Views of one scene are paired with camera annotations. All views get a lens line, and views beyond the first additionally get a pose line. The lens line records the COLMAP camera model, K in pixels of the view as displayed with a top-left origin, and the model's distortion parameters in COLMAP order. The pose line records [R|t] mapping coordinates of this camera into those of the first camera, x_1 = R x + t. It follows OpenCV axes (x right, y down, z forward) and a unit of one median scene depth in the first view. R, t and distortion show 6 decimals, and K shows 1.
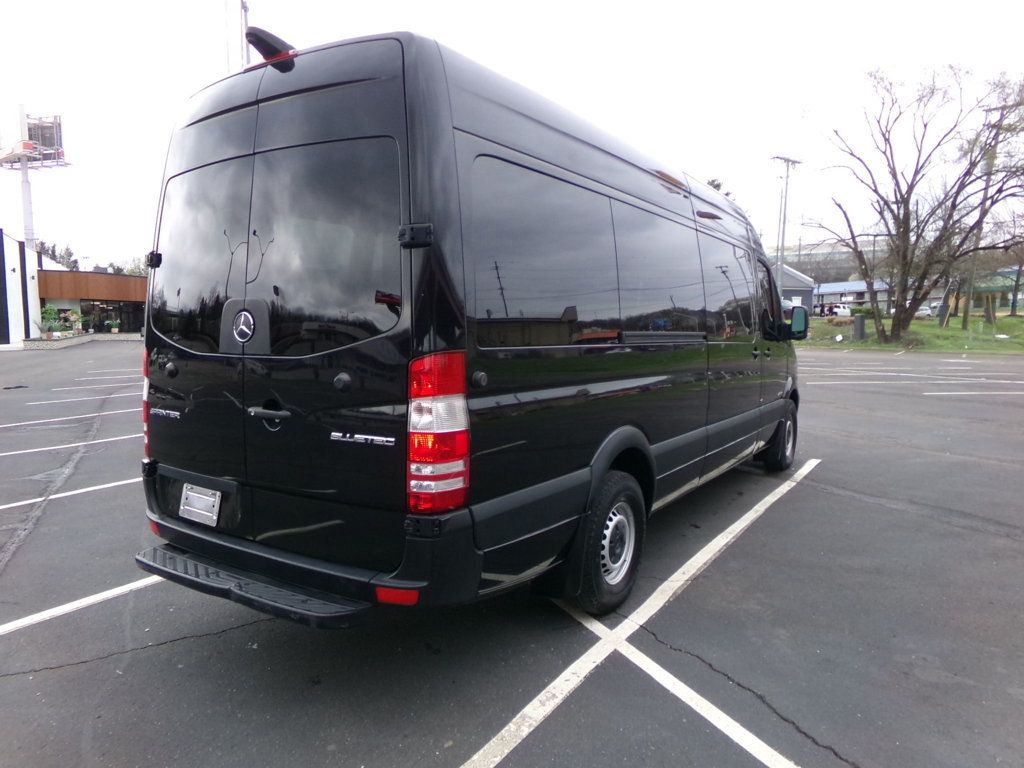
lens RADIAL K [[723.3, 0, 512.0], [0, 723.3, 384.0], [0, 0, 1]] dist [-0.004658, 0.000765]
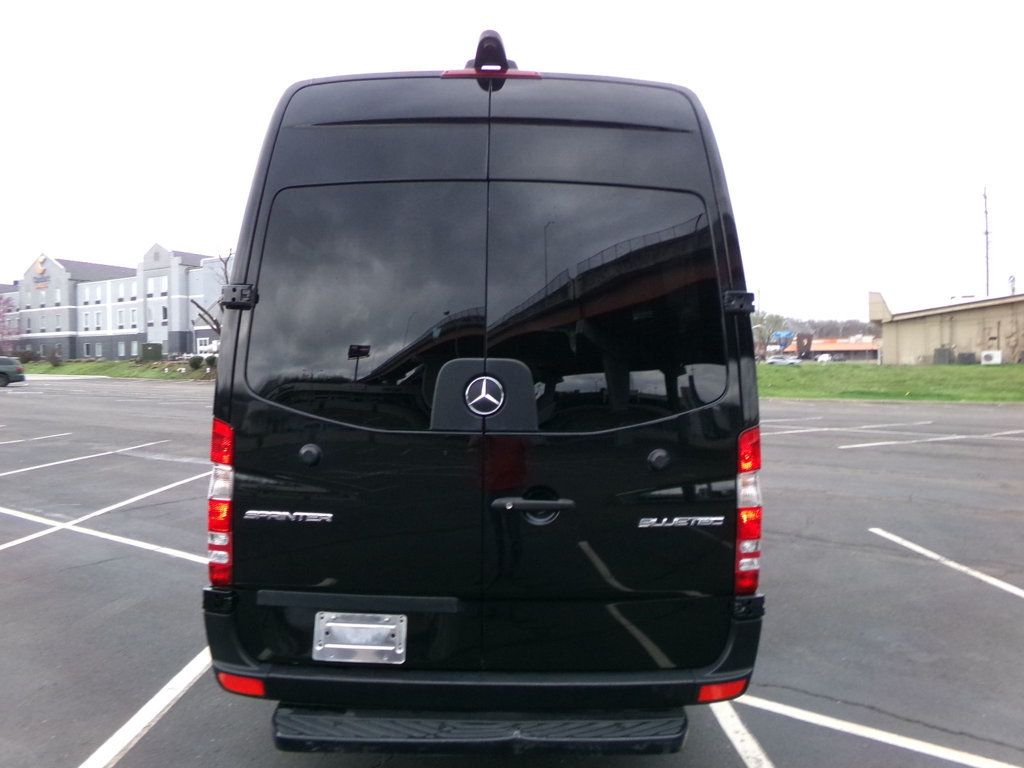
lens RADIAL K [[709.4, 0, 512.0], [0, 709.4, 384.0], [0, 0, 1]] dist [-0.001911, 0.000609]
pose [[0.837533, -0.006200, 0.546352, -0.765570], [0.040910, 0.997840, -0.051389, -0.051121], [-0.544853, 0.065391, 0.835978, 0.330003]]
